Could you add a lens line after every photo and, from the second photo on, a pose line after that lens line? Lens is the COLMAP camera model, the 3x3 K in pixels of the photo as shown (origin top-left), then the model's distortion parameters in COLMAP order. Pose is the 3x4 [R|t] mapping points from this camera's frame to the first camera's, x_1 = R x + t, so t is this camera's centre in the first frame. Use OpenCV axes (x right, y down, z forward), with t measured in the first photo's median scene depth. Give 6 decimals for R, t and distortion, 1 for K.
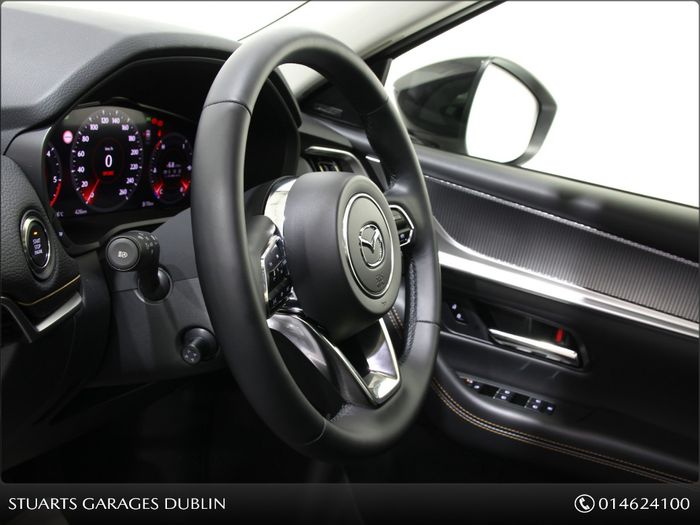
lens RADIAL K [[748.3, 0, 351.2], [0, 748.3, 259.5], [0, 0, 1]] dist [-0.061570, 0.000000]
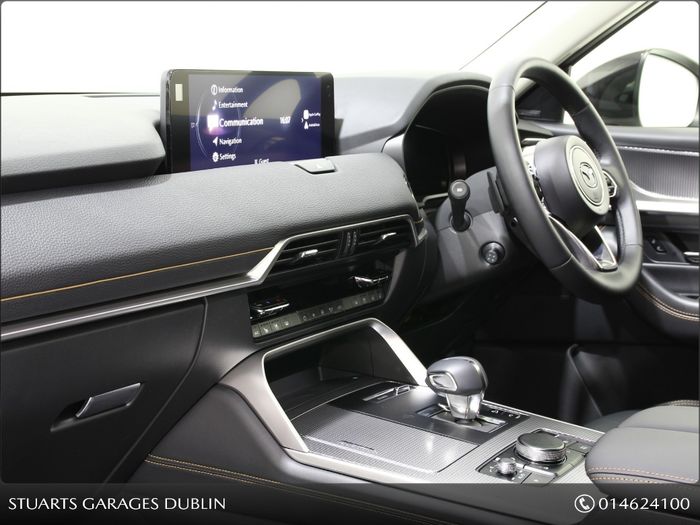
lens RADIAL K [[1081.3, 0, 350.8], [0, 1081.3, 267.2], [0, 0, 1]] dist [0.025350, 0.000000]
pose [[0.976010, -0.169707, -0.136398, -0.141576], [0.153810, 0.980819, -0.119738, 0.284618], [0.154102, 0.095886, 0.983391, -1.042530]]
